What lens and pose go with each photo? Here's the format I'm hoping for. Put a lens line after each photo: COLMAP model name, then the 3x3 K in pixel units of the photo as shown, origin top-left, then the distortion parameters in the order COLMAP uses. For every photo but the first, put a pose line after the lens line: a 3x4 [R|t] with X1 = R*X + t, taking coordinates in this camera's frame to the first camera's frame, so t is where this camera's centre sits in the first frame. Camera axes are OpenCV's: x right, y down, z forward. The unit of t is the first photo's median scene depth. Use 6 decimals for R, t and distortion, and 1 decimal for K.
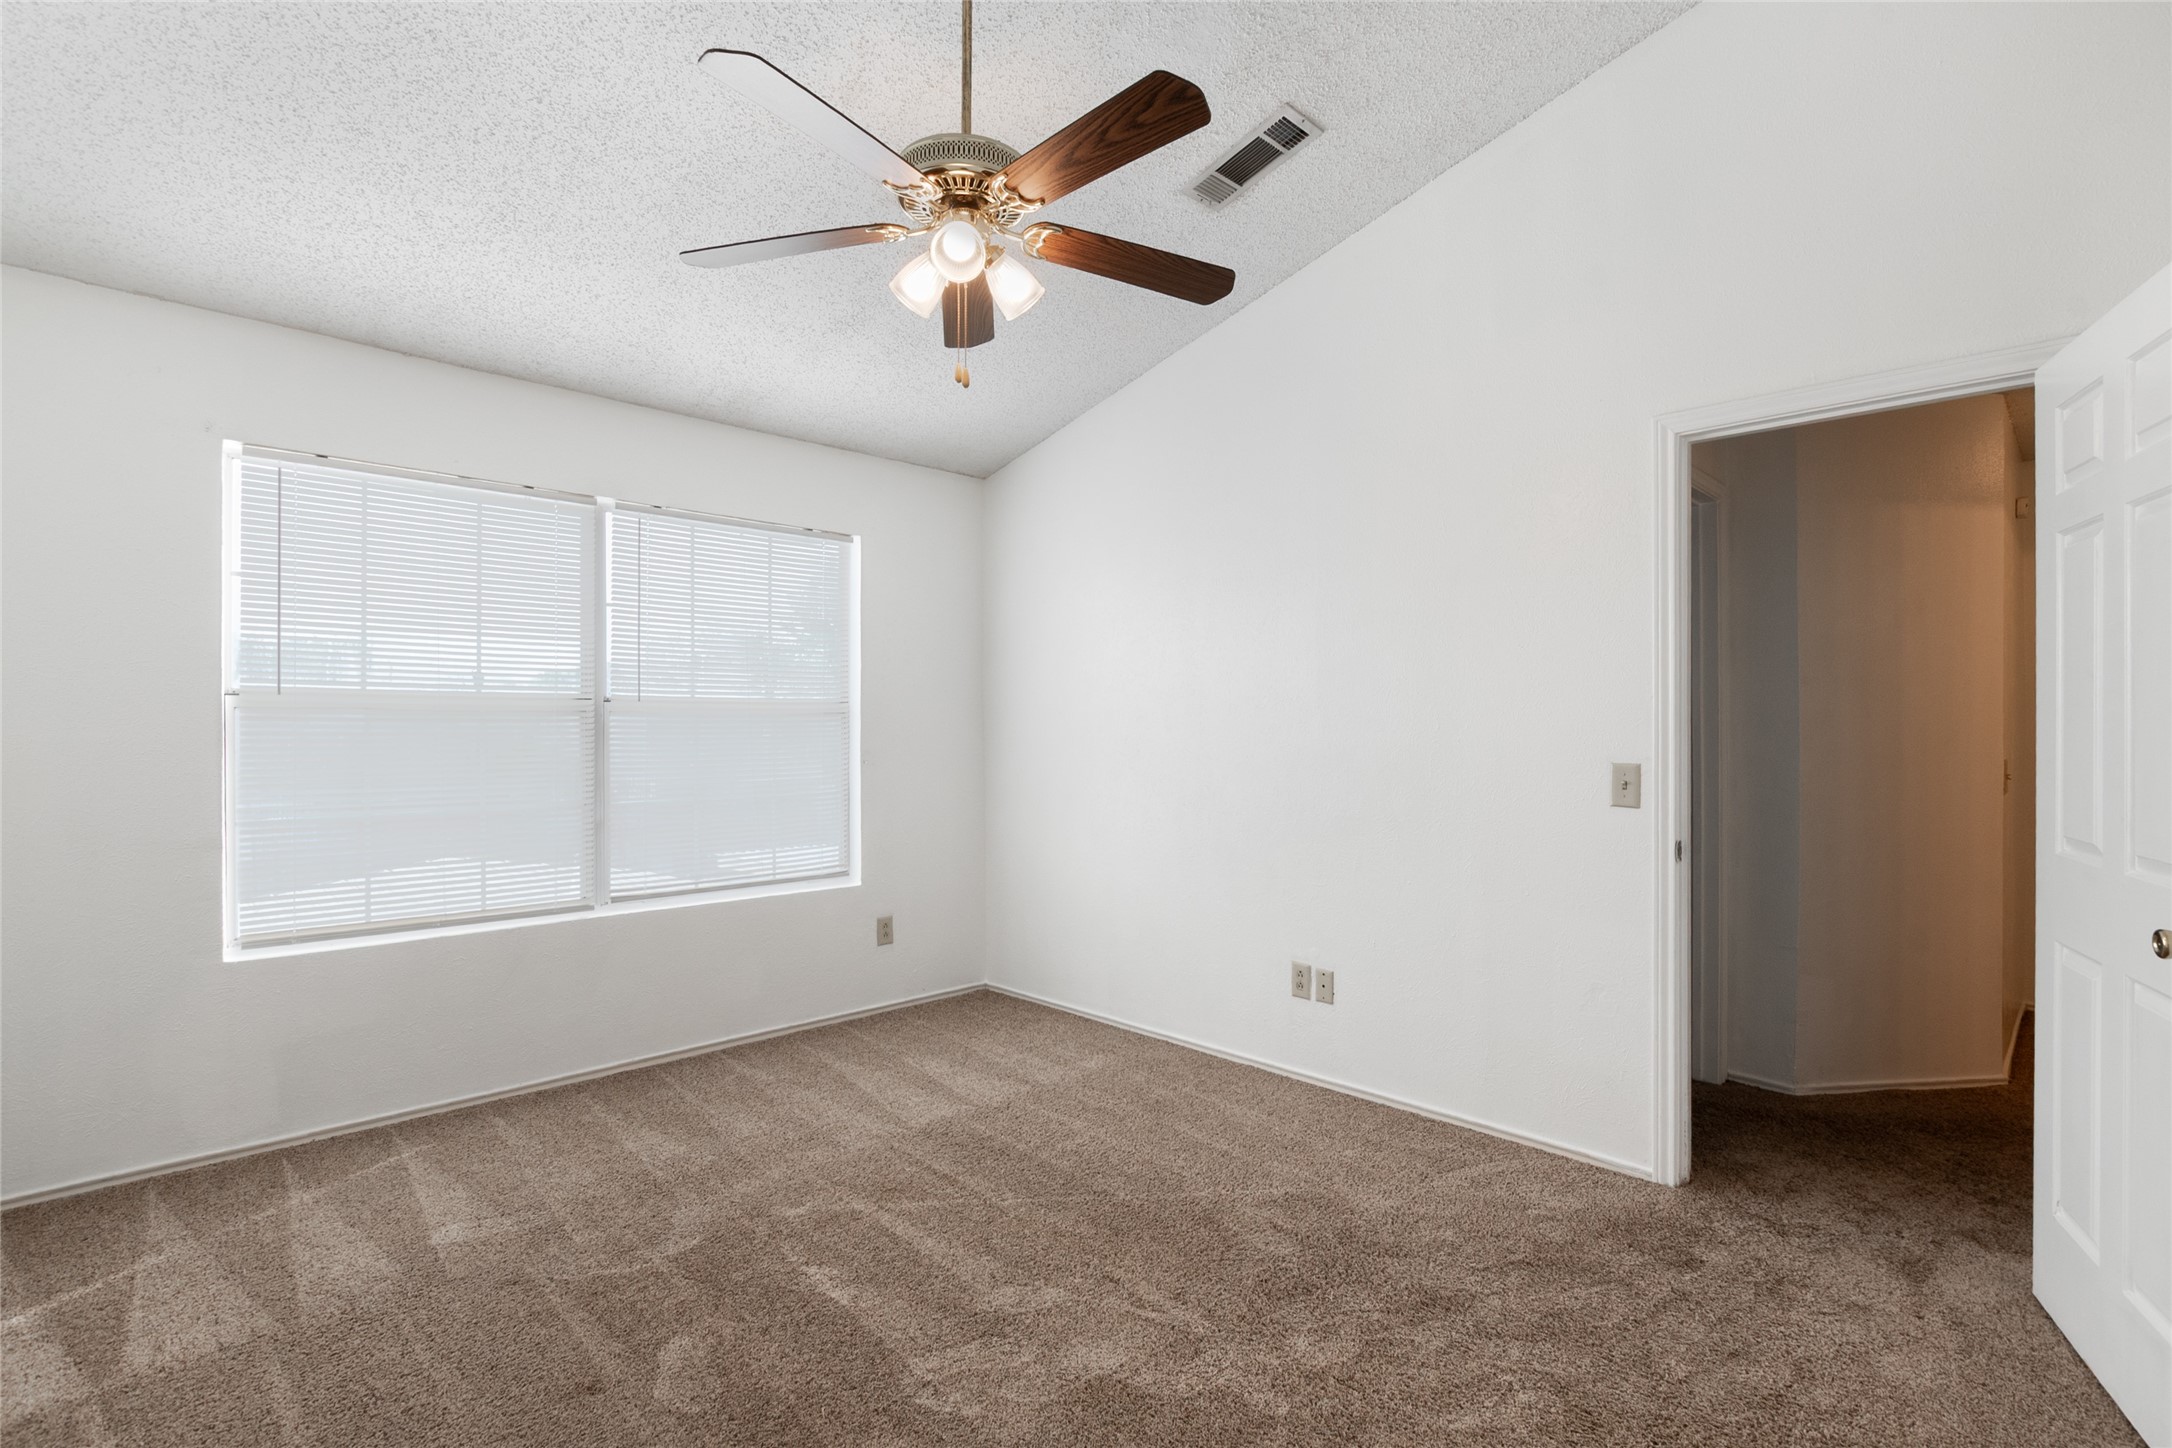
lens RADIAL K [[994.8, 0, 1074.3], [0, 994.8, 733.8], [0, 0, 1]] dist [-0.007816, 0.000079]
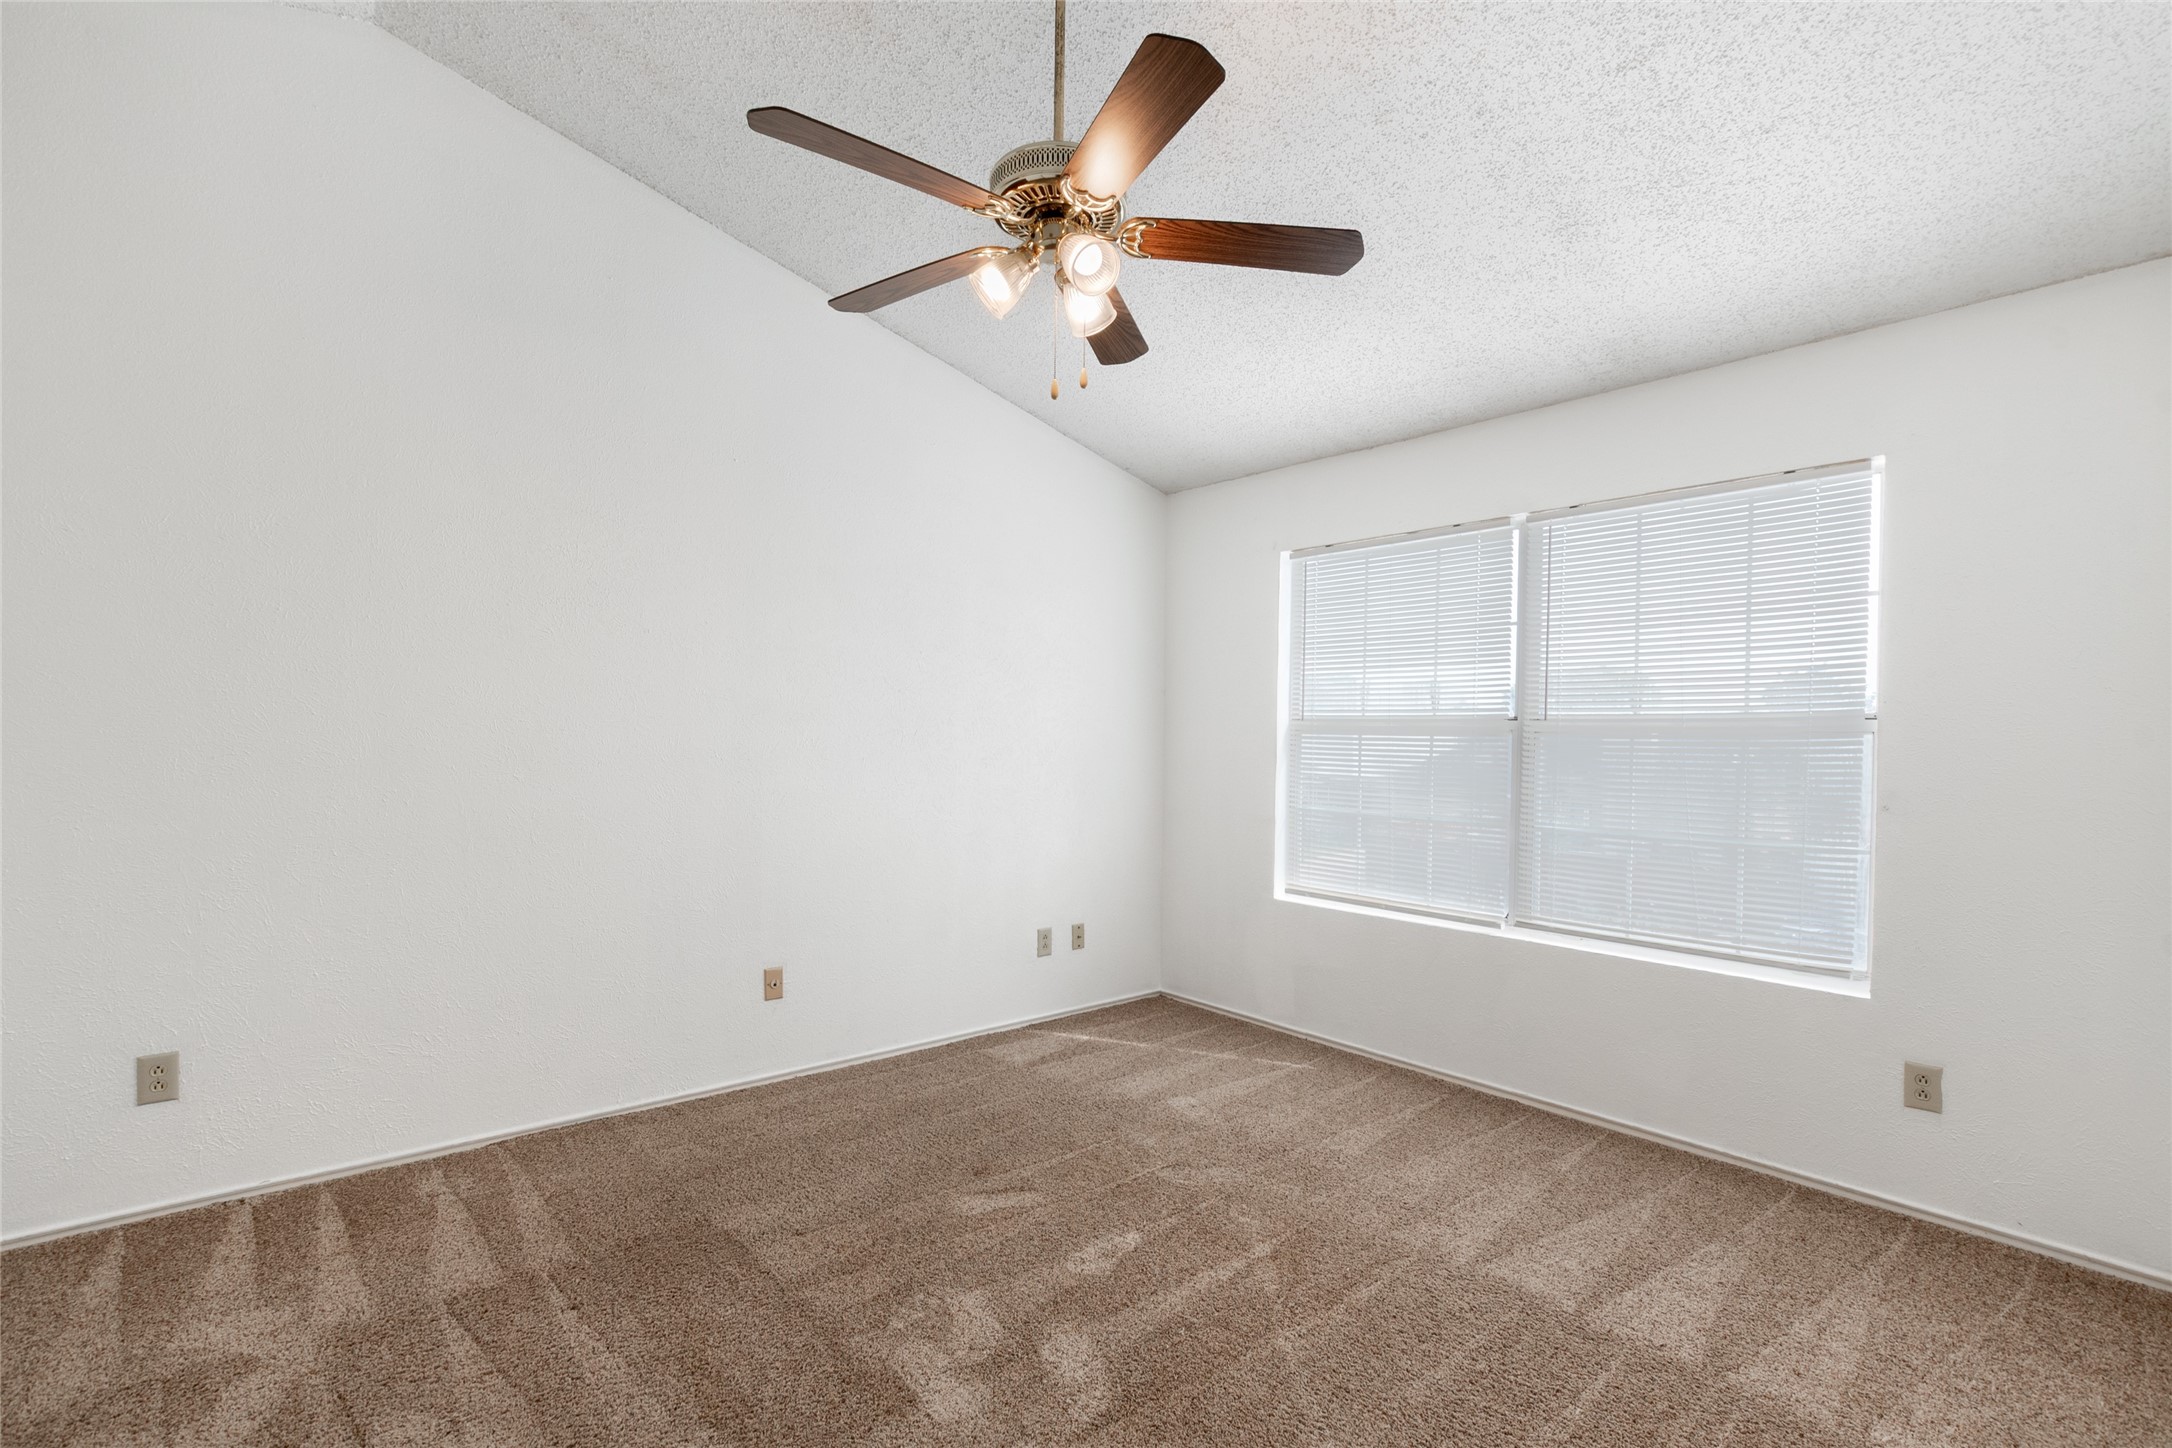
lens RADIAL K [[994.8, 0, 1074.3], [0, 994.8, 733.8], [0, 0, 1]] dist [-0.007816, 0.000079]
pose [[-0.057150, 0.004857, -0.998354, 0.559944], [-0.012036, 0.999912, 0.005554, -0.021122], [0.998293, 0.012333, -0.057087, 0.645664]]
